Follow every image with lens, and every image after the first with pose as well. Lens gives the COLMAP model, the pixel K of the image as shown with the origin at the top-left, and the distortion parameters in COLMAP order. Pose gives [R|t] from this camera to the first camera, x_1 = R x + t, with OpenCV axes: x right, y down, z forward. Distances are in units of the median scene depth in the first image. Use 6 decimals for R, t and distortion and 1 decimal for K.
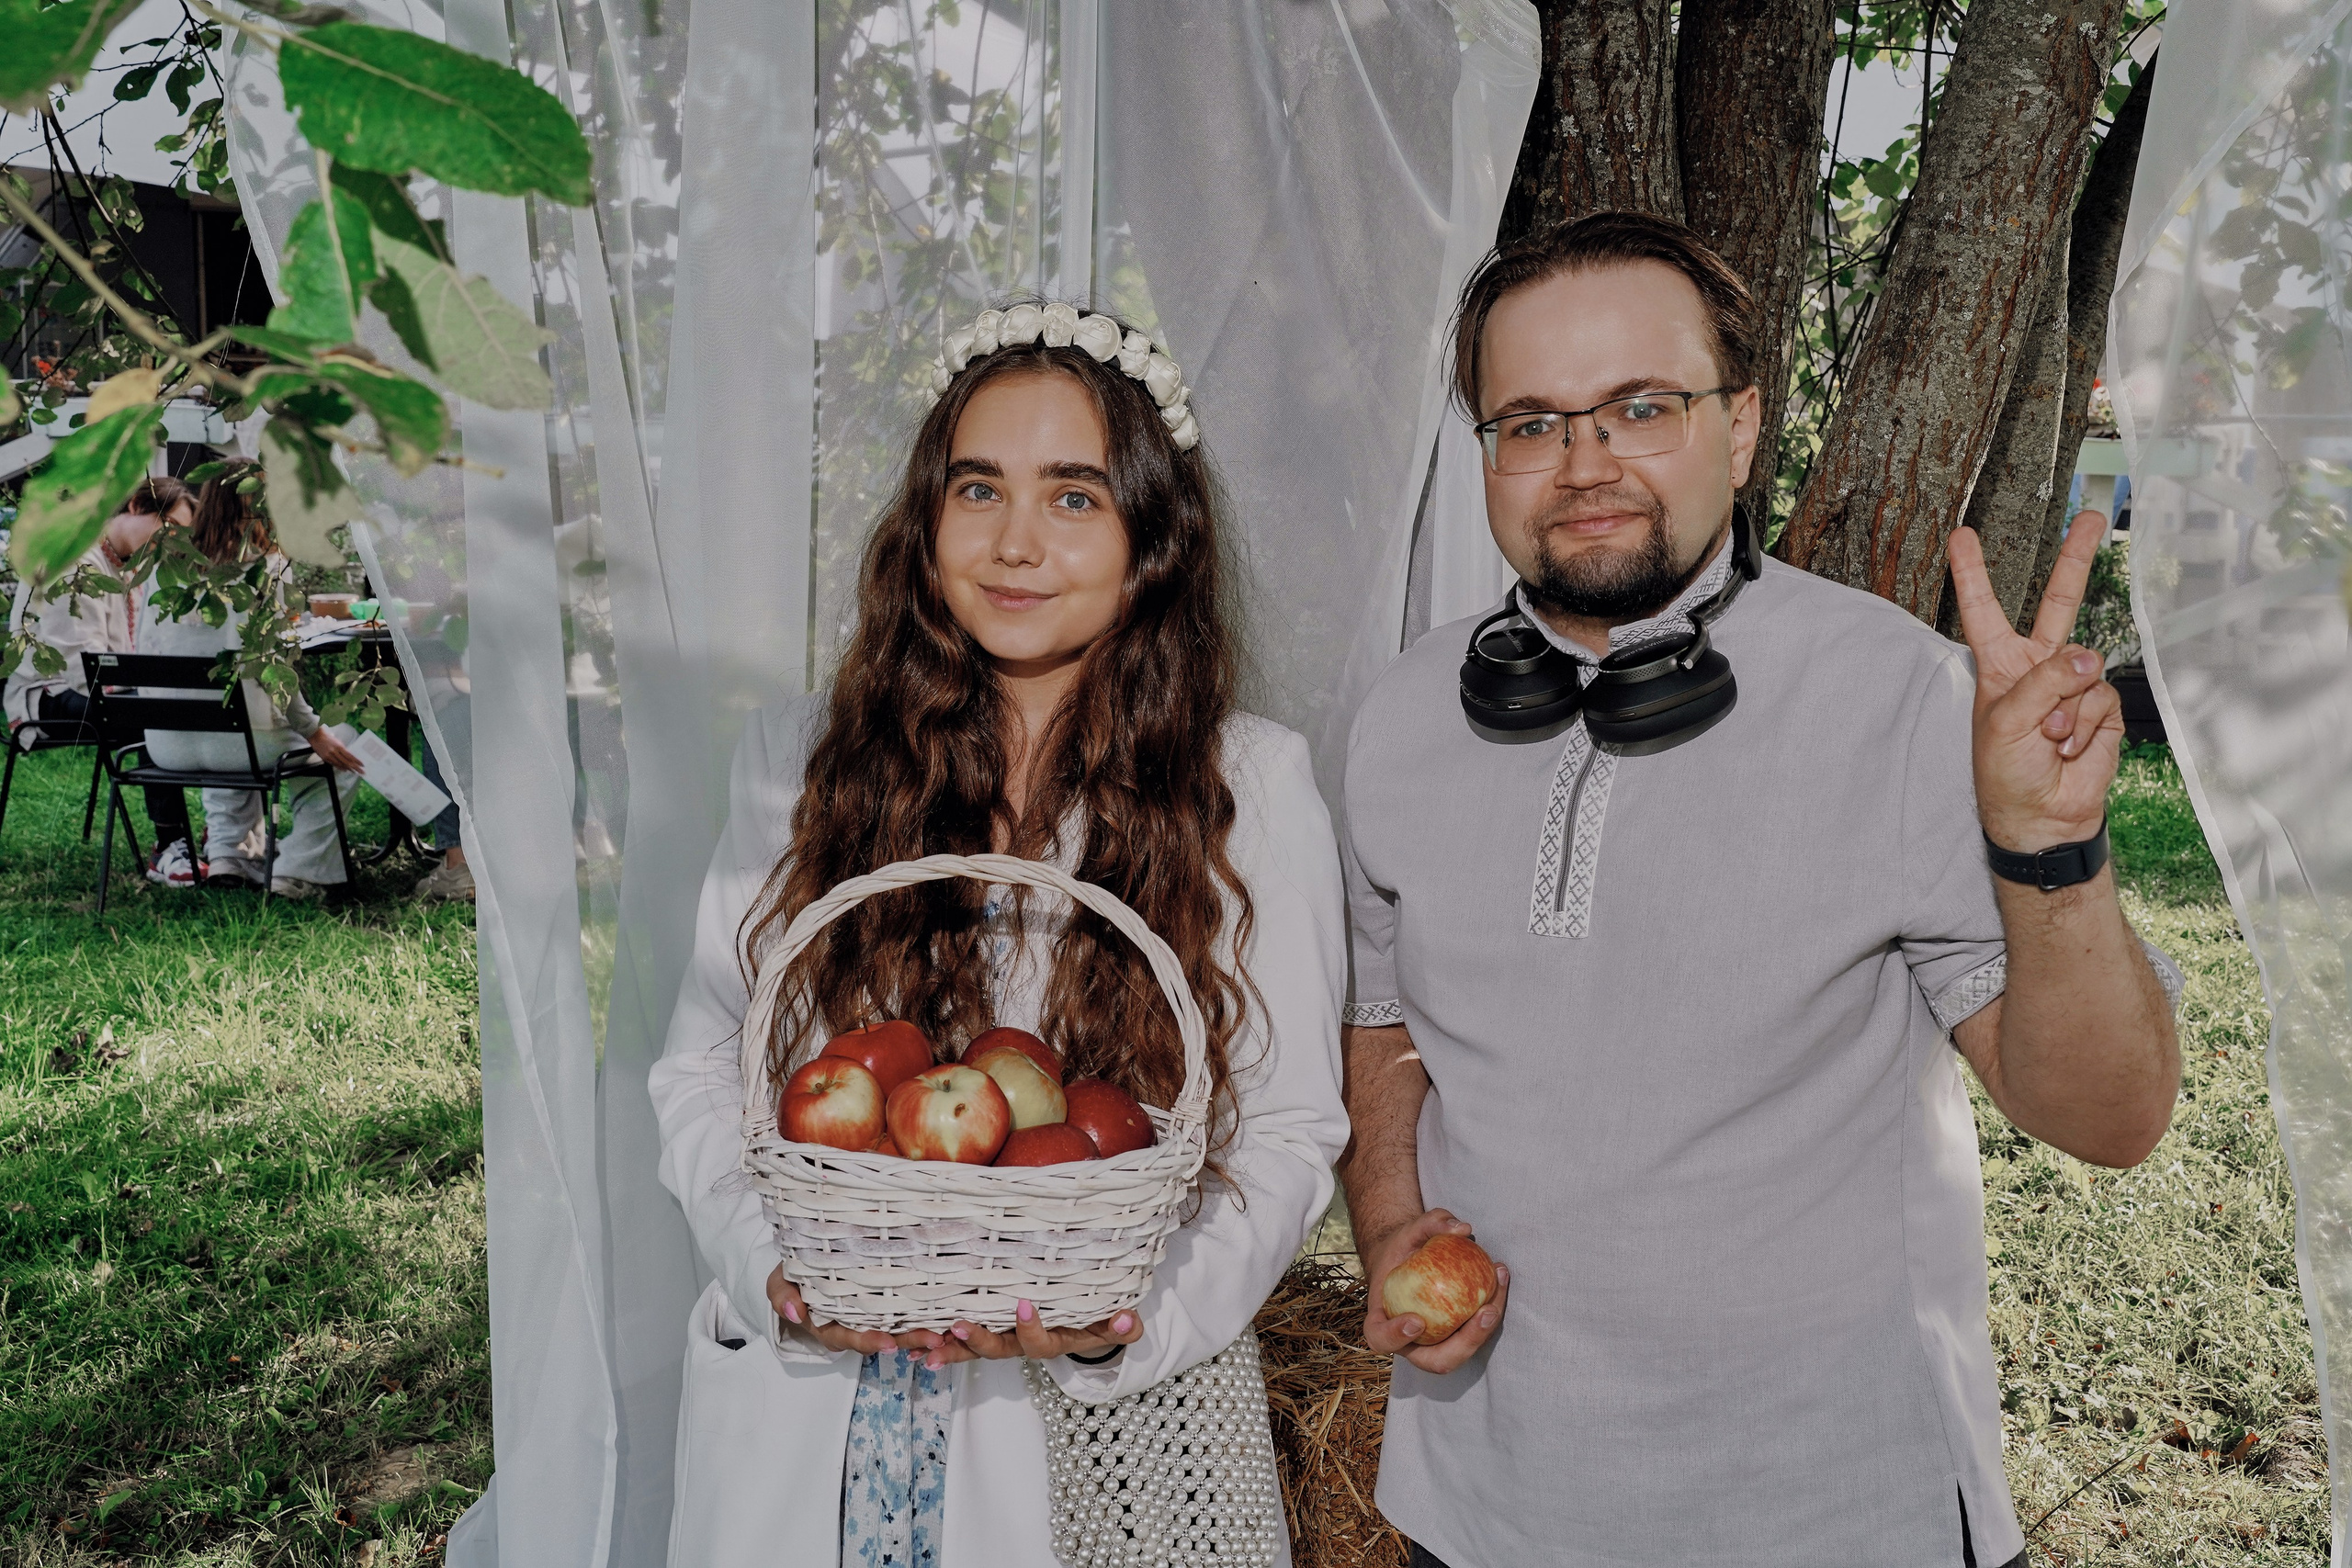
lens RADIAL K [[2628.0, 0, 1167.9], [0, 2628.0, 773.1], [0, 0, 1]] dist [0.134371, 0.000000]
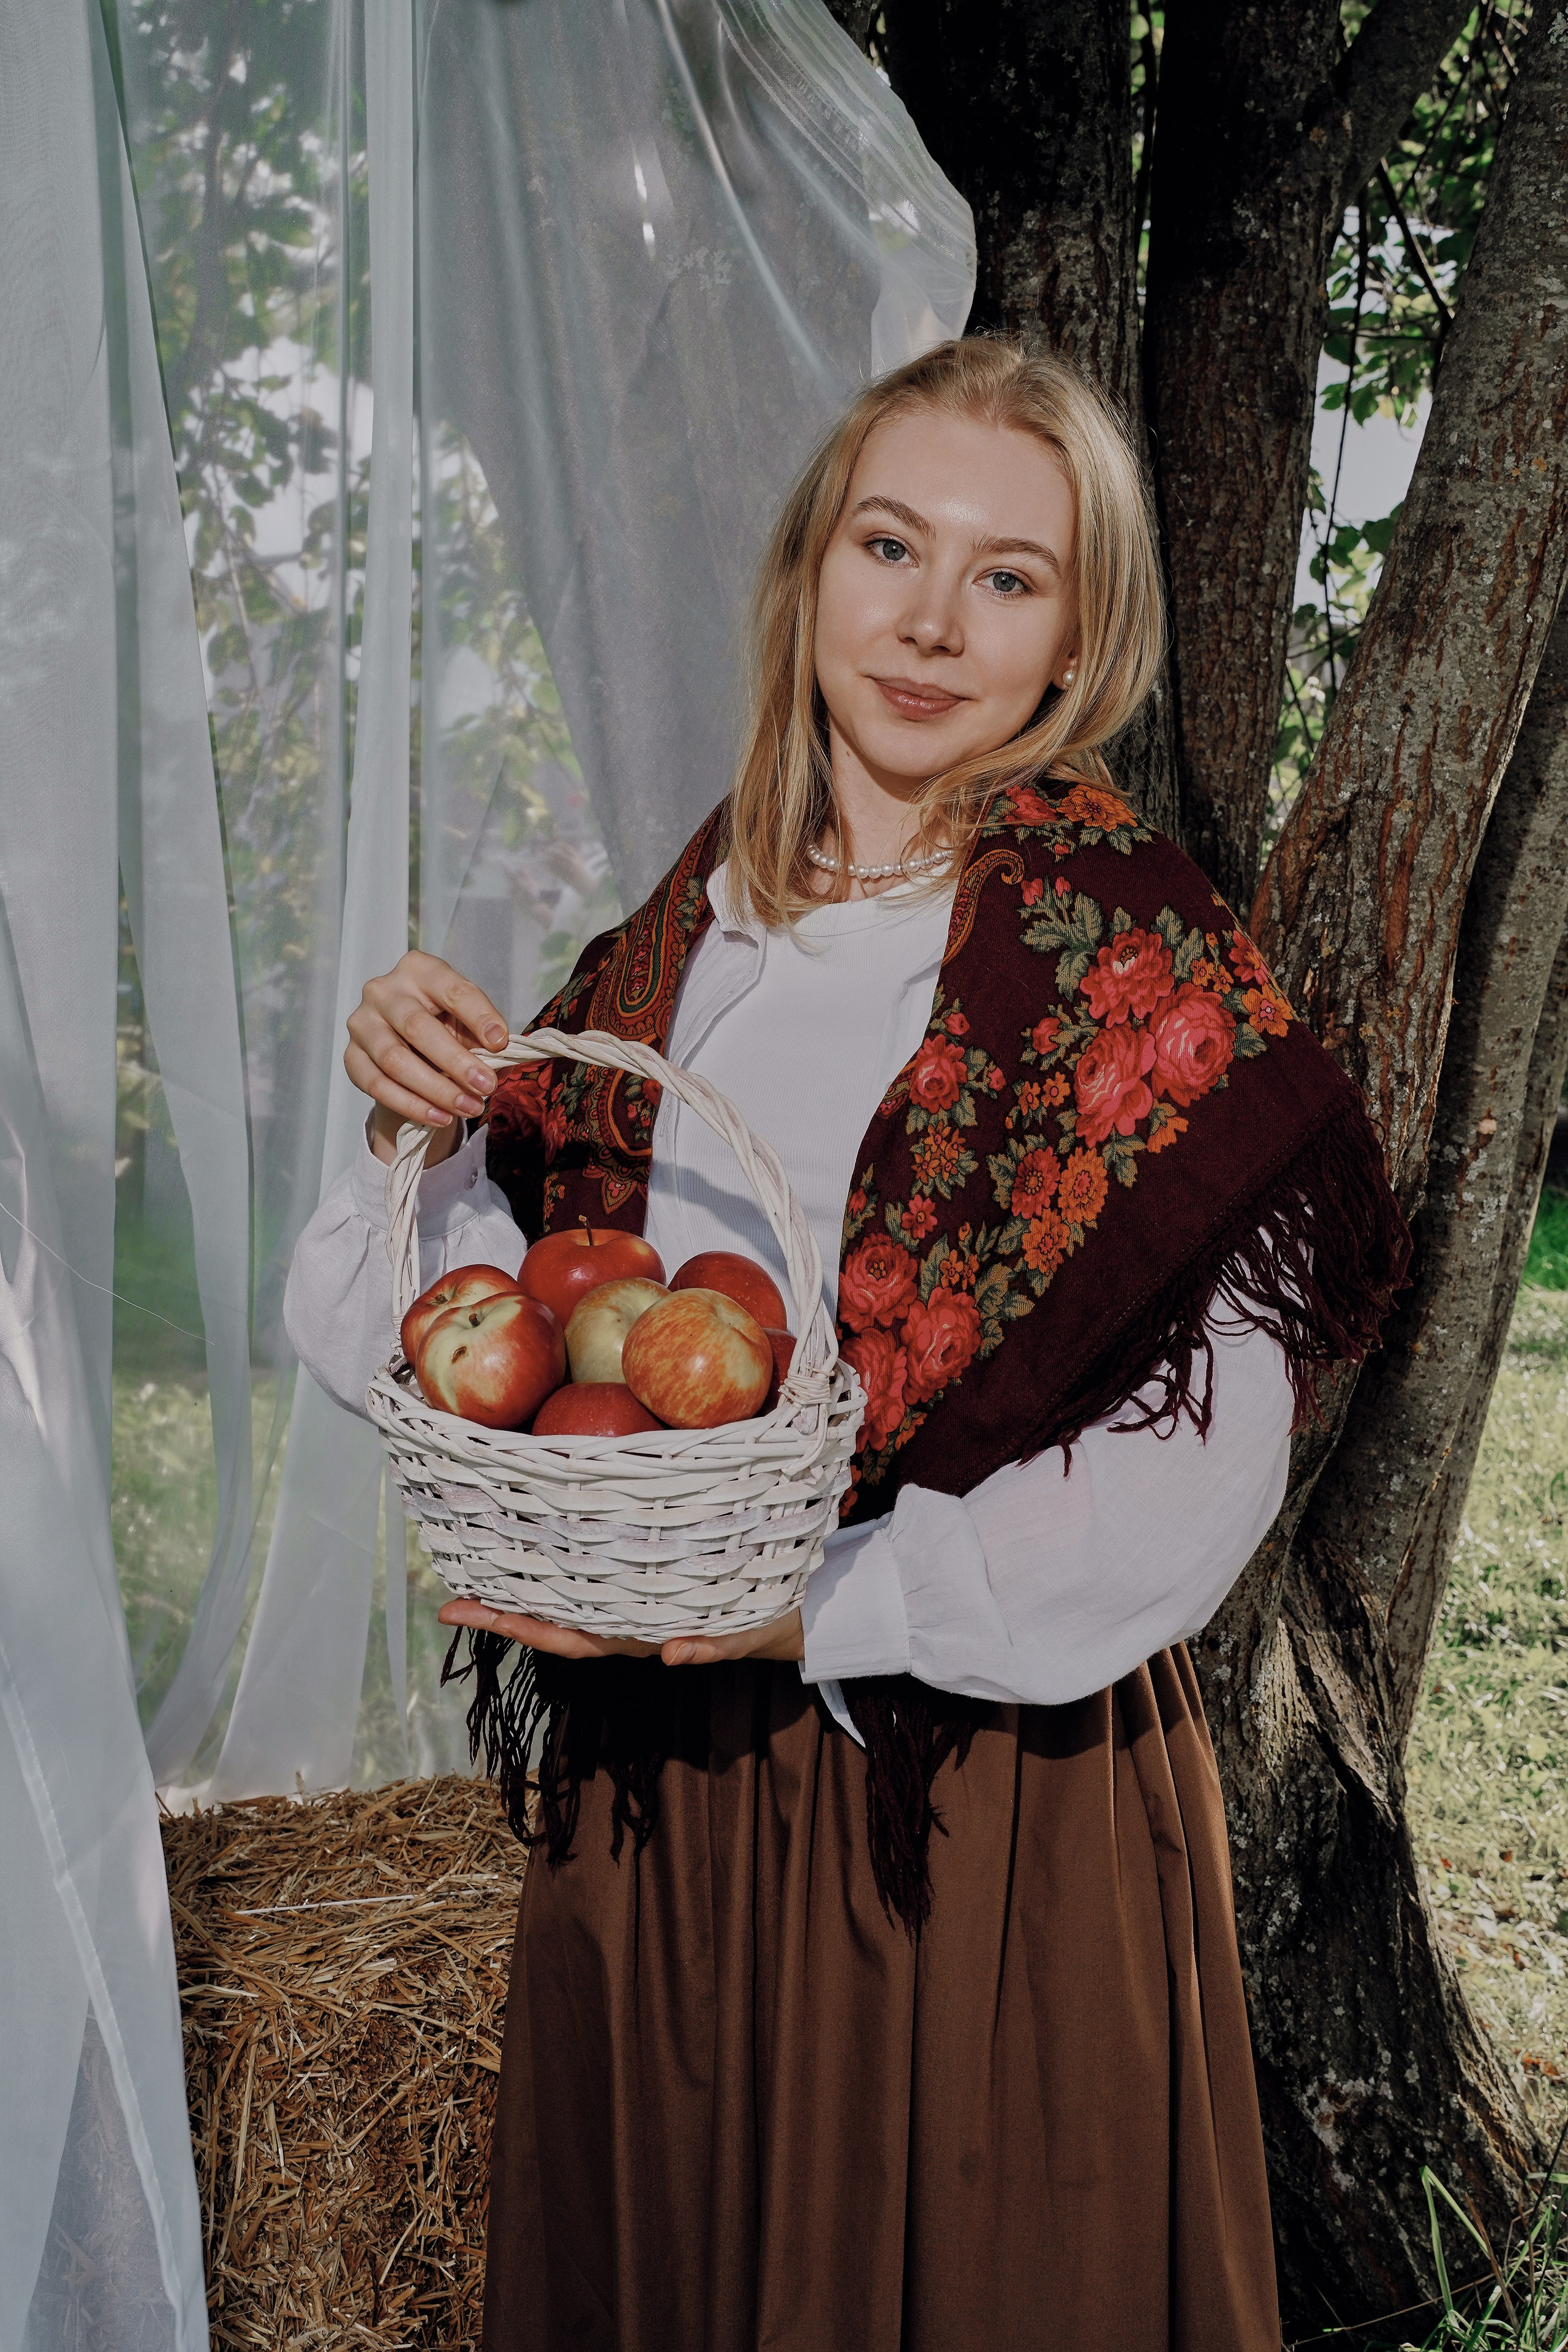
lens RADIAL K [[2933.4, 0, 782.7], [0, 2933.4, 1173.2], [0, 0, 1]] dist [0.198567, 0.000000]
pose [[0.998278, -0.011772, 0.057467, 0.022309], [0.013665, 0.999373, -0.032658, 0.039959], [-0.057046, 0.033387, 0.997813, 0.081720]]
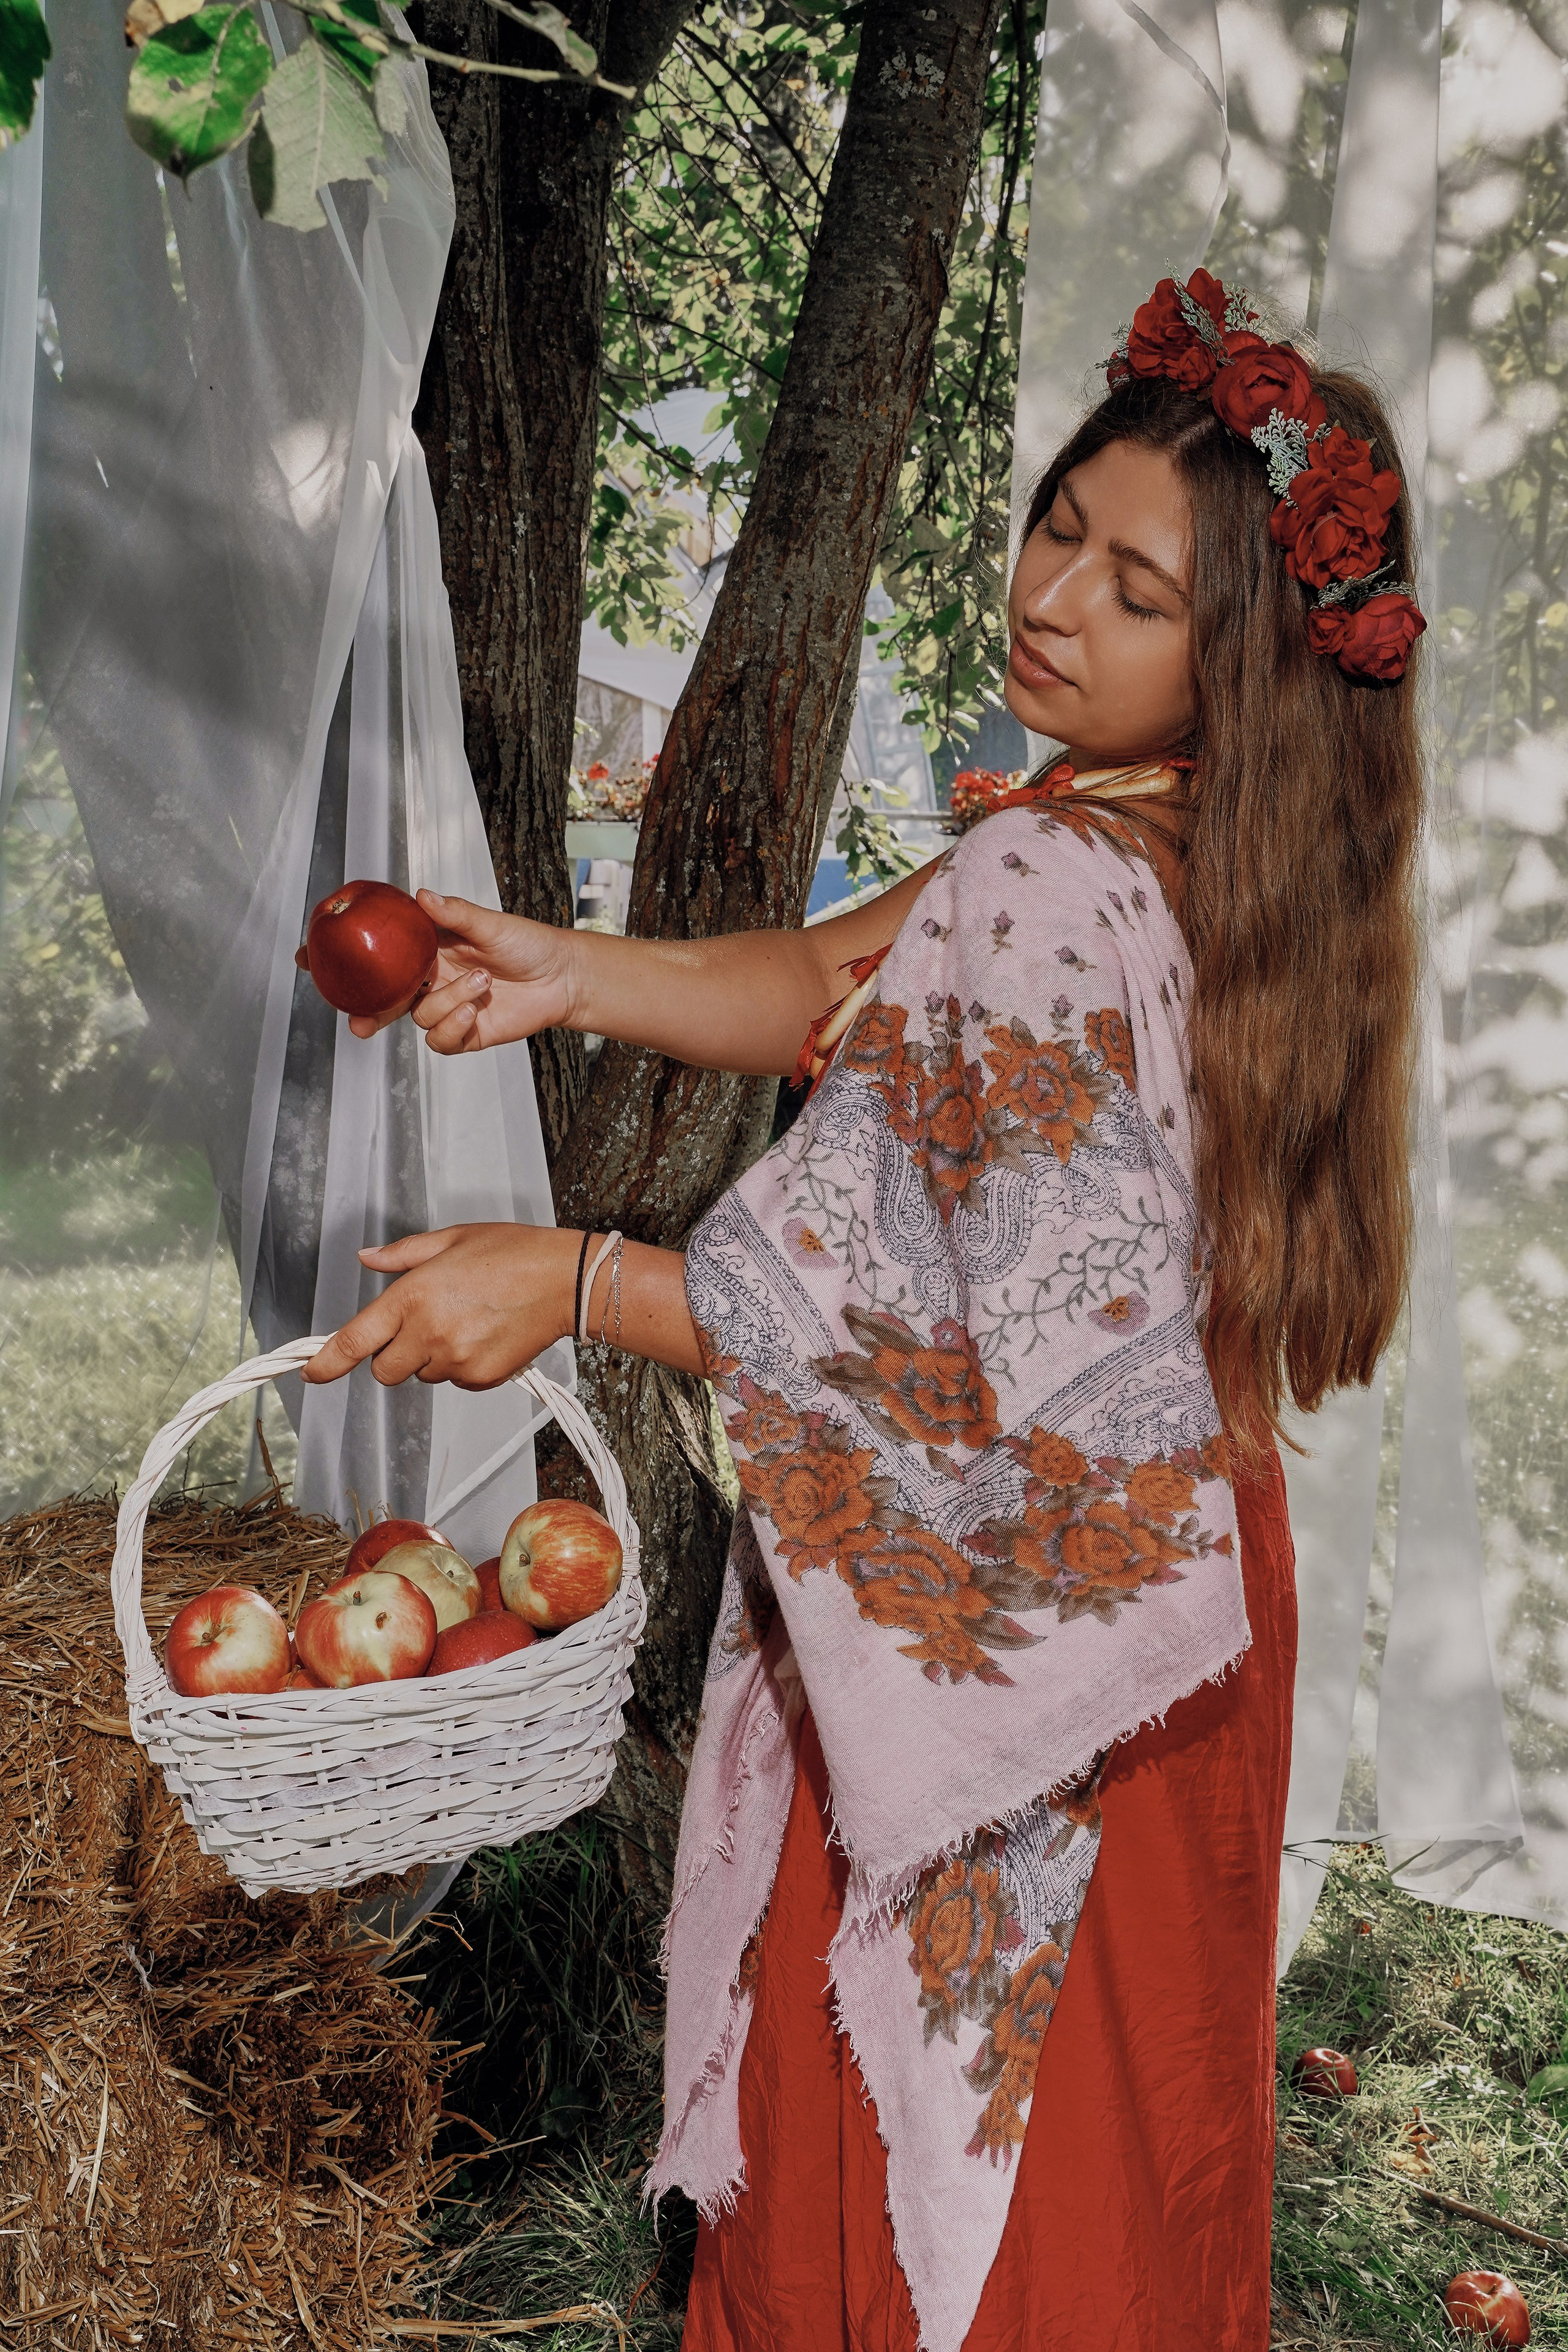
lens RADIAL K [[2925.3, 0, 777.8], [0, 2925.3, 1163.7], [0, 0, 1]] dist [0.196253, 0.000000]
pose [[0.902418, -0.033169, 0.429584, -0.230101], [0.044971, 0.998838, -0.017347, 0.108814], [-0.428509, 0.034973, 0.902860, -0.043977]]
